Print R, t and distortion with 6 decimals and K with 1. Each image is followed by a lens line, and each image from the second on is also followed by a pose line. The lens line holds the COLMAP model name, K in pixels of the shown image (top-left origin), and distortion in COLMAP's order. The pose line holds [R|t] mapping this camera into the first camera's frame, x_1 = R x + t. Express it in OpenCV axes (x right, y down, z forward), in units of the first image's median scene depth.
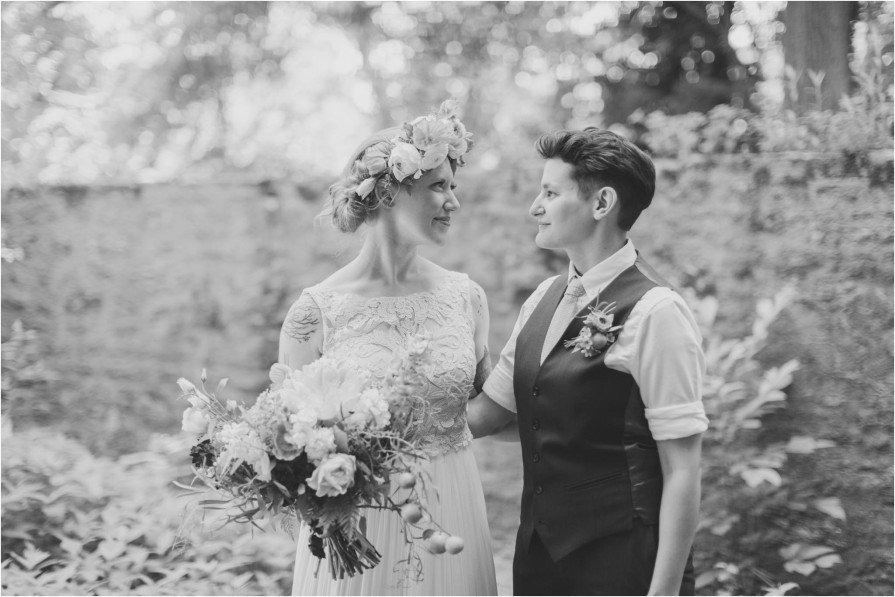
lens RADIAL K [[1222.1, 0, 450.2], [0, 1222.1, 275.8], [0, 0, 1]] dist [0.014540, -0.042276]
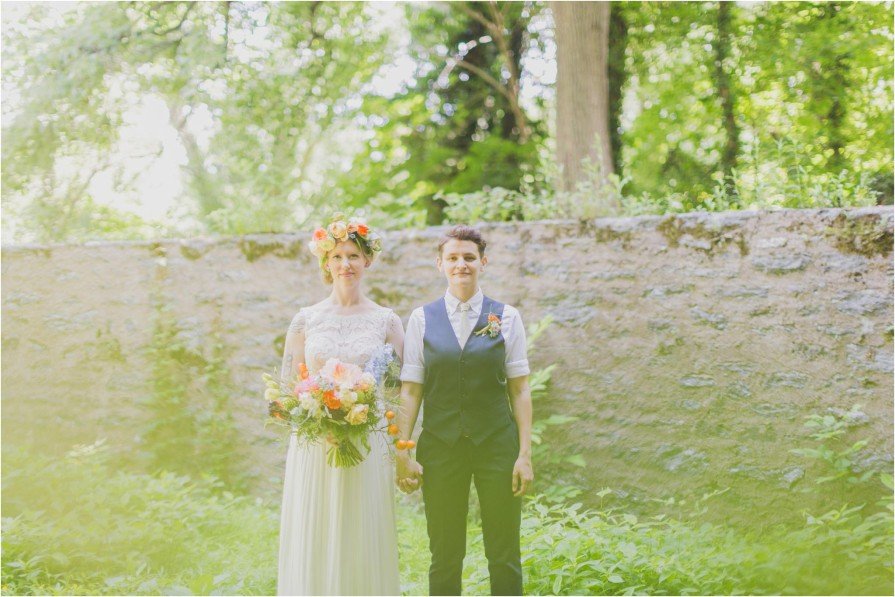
lens RADIAL K [[1222.1, 0, 450.2], [0, 1222.1, 275.8], [0, 0, 1]] dist [0.014540, -0.042276]
pose [[0.986756, -0.021373, 0.160799, -0.067980], [0.027754, 0.998910, -0.037543, 0.017193], [-0.159821, 0.041509, 0.986273, -0.415381]]
